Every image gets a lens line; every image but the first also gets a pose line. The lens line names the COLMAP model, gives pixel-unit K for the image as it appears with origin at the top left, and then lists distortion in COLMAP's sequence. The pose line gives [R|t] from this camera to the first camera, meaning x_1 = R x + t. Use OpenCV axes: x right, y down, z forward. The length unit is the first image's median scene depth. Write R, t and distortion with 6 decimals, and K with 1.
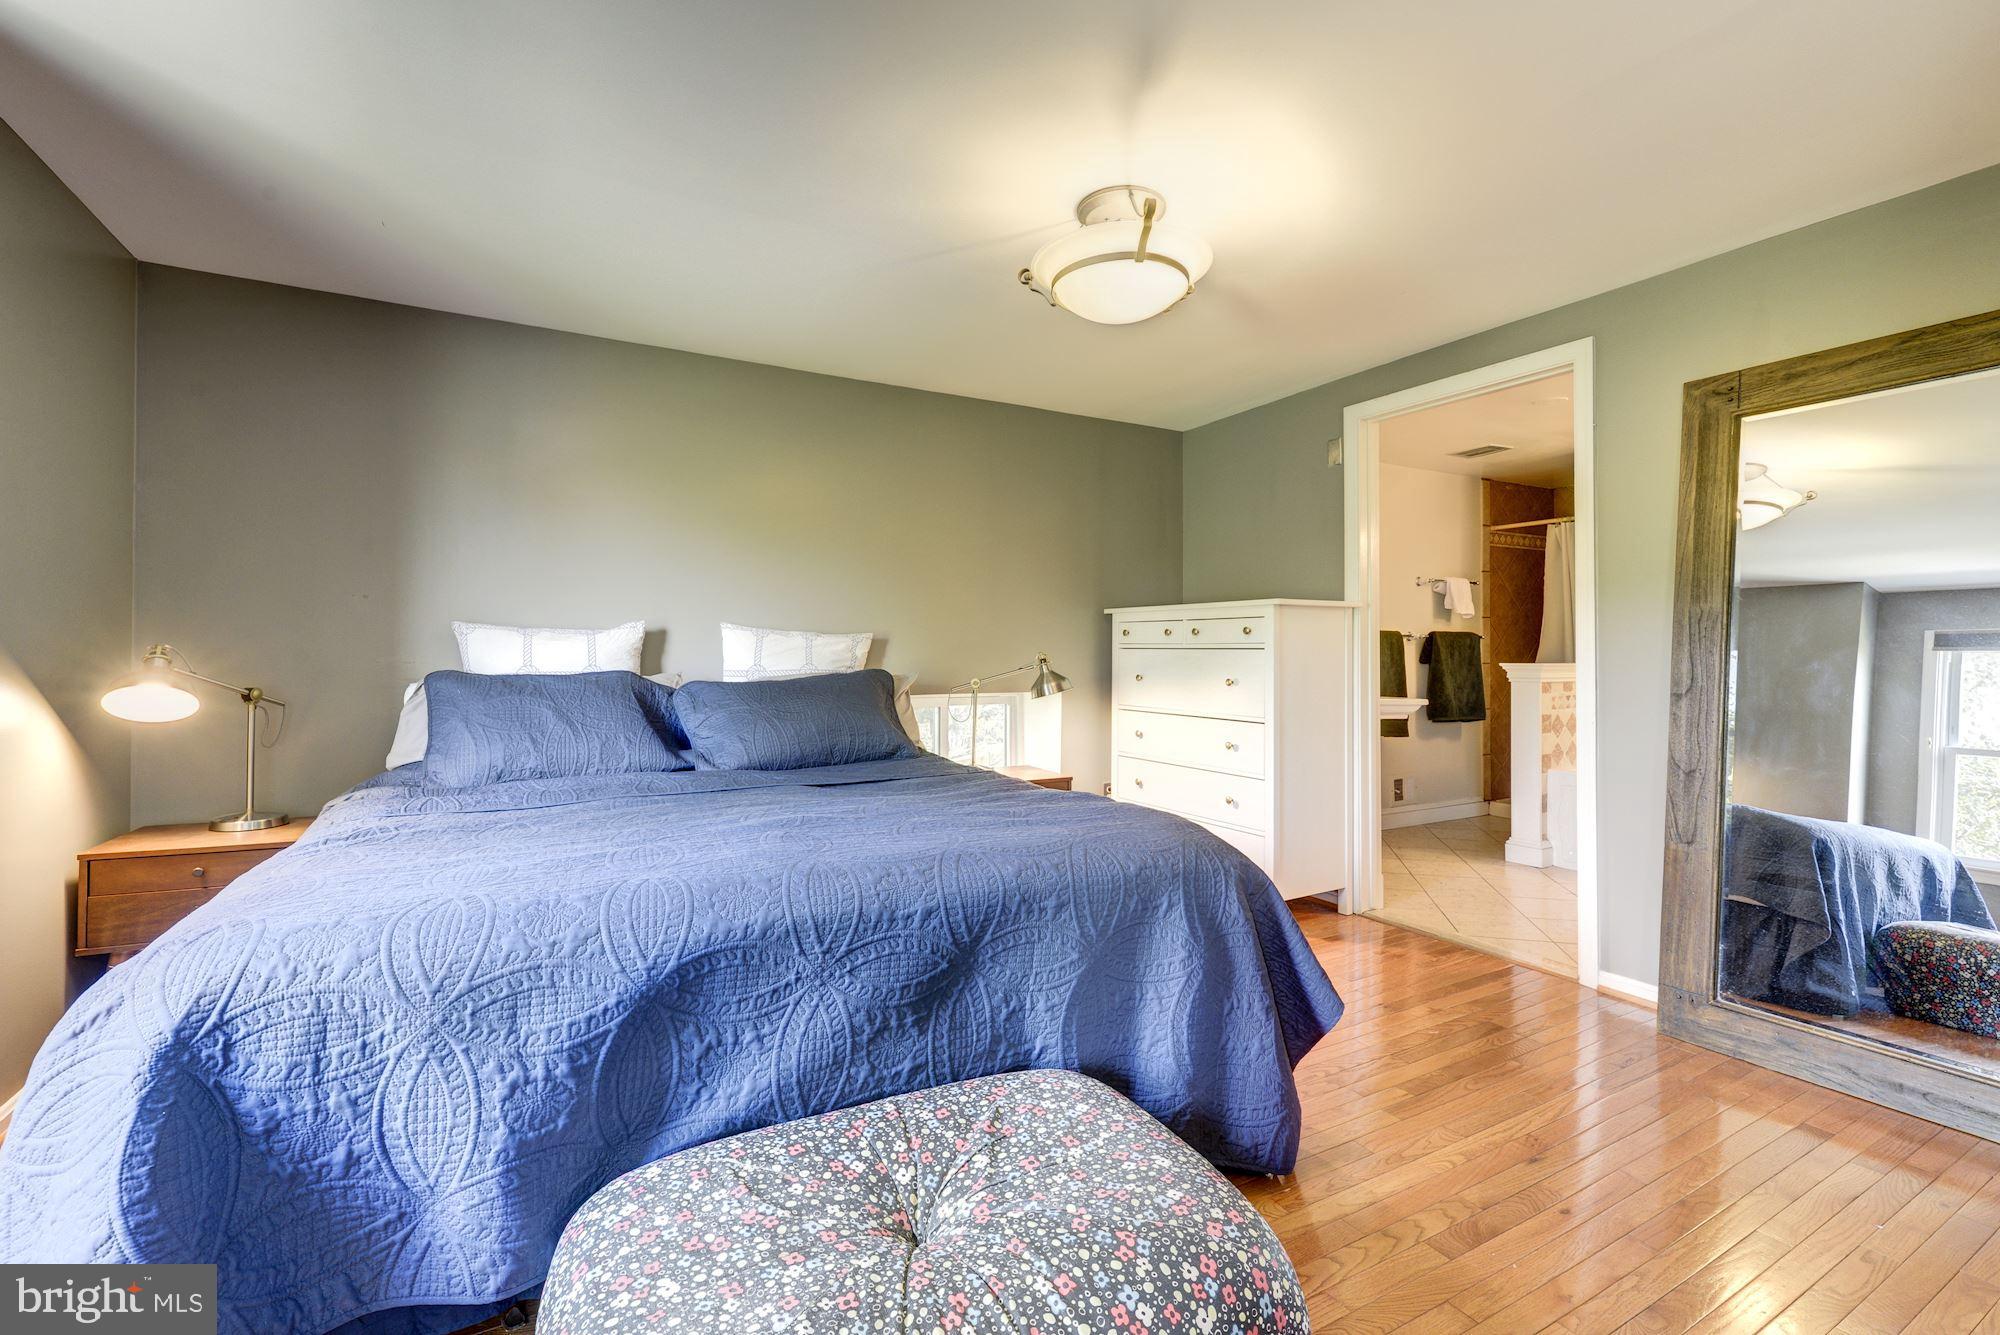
lens RADIAL K [[869.6, 0, 993.1], [0, 869.6, 666.7], [0, 0, 1]] dist [0.011595, -0.000236]
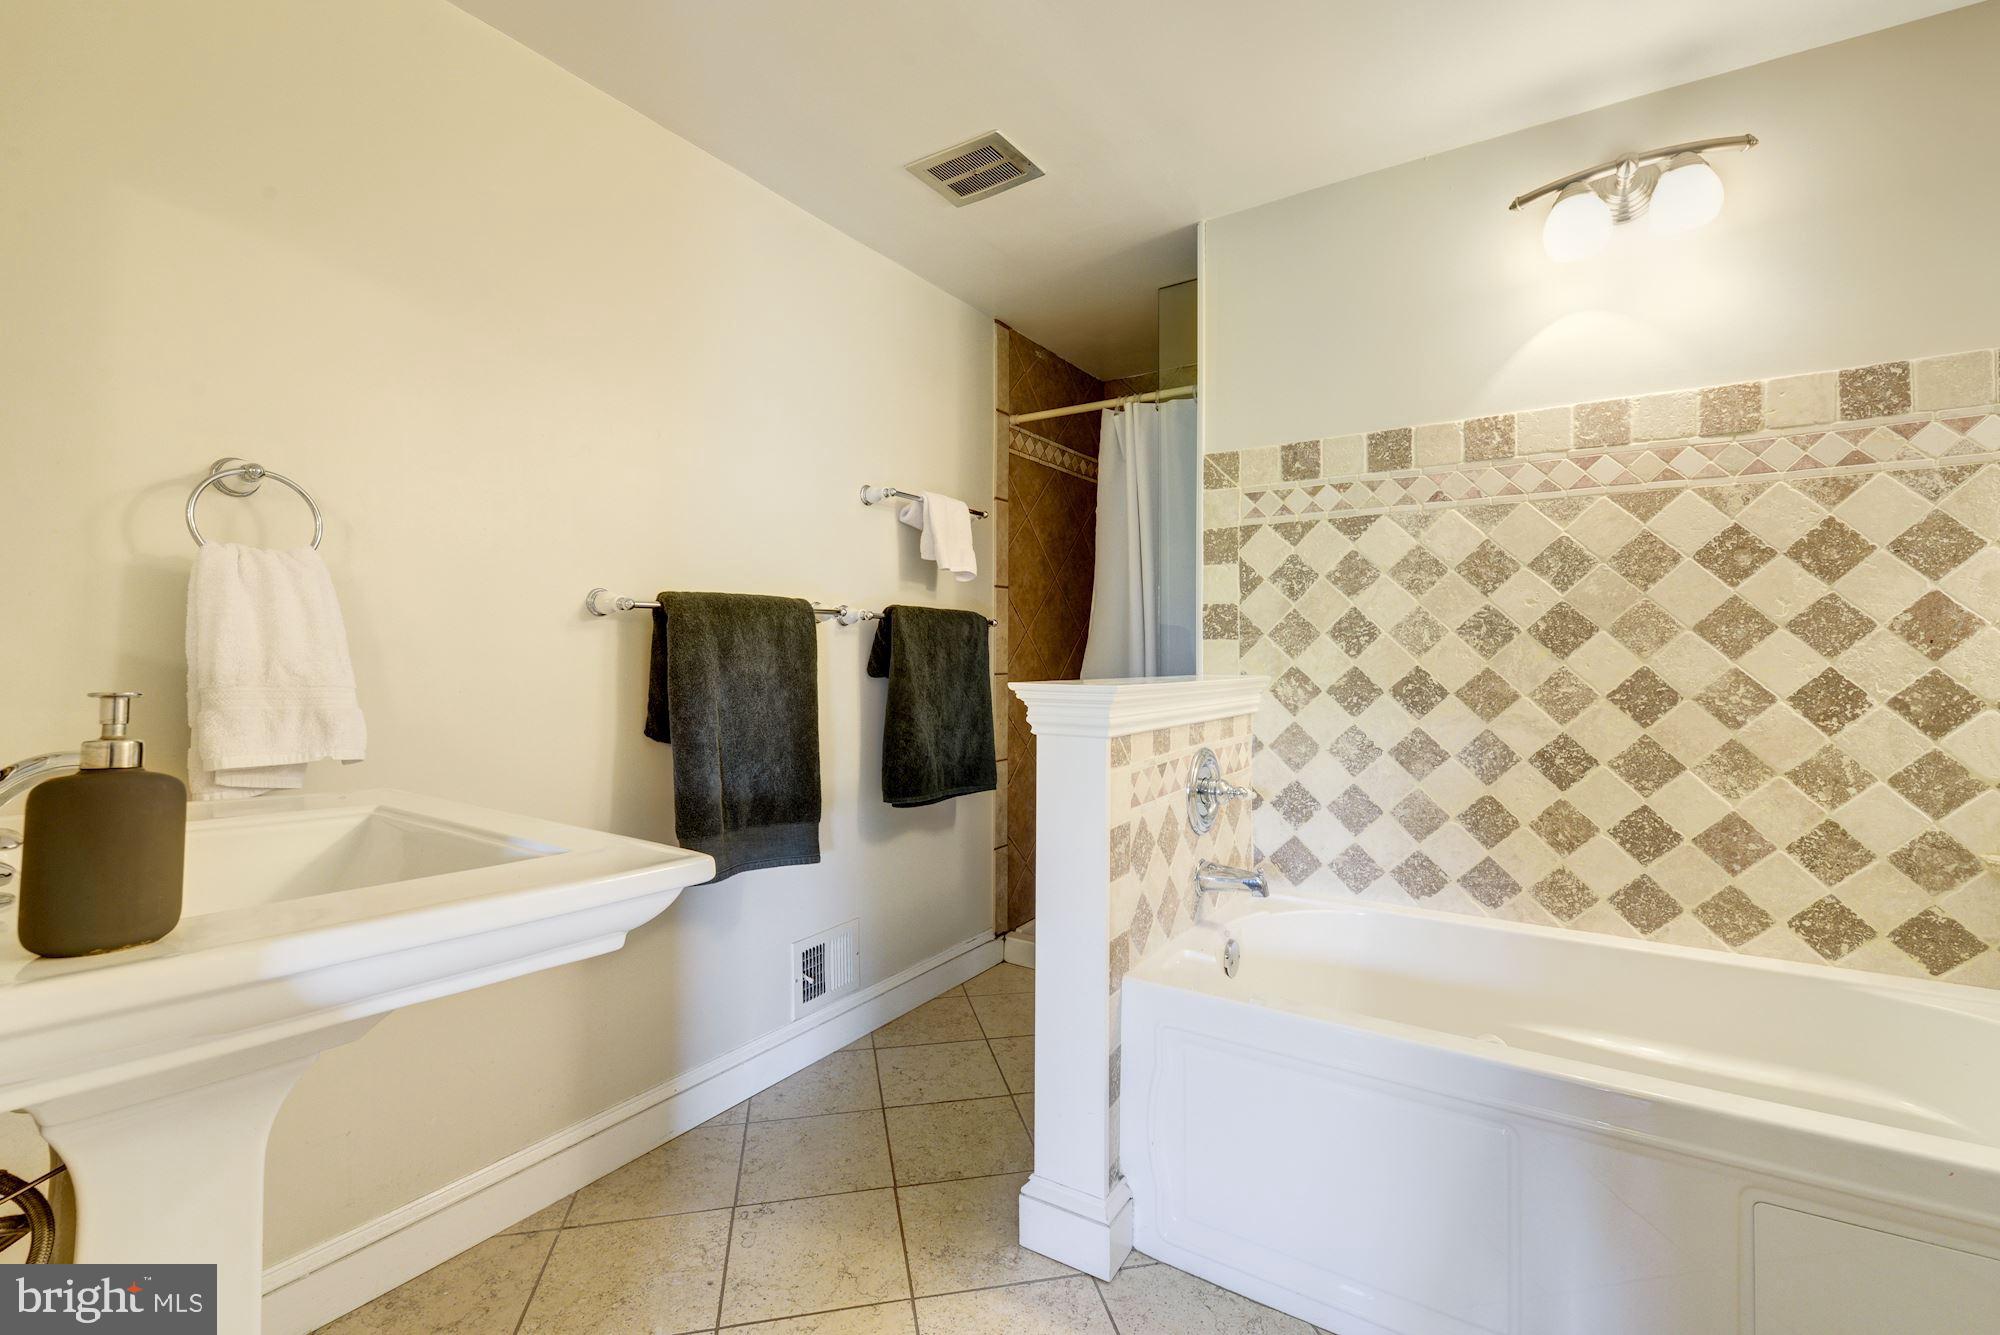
lens RADIAL K [[872.8, 0, 991.8], [0, 872.8, 654.2], [0, 0, 1]] dist [0.020047, -0.011579]
pose [[0.890618, 0.011101, 0.454618, 0.338322], [-0.005436, 0.999890, -0.013766, -0.008751], [-0.454721, 0.009789, 0.890580, 0.563622]]
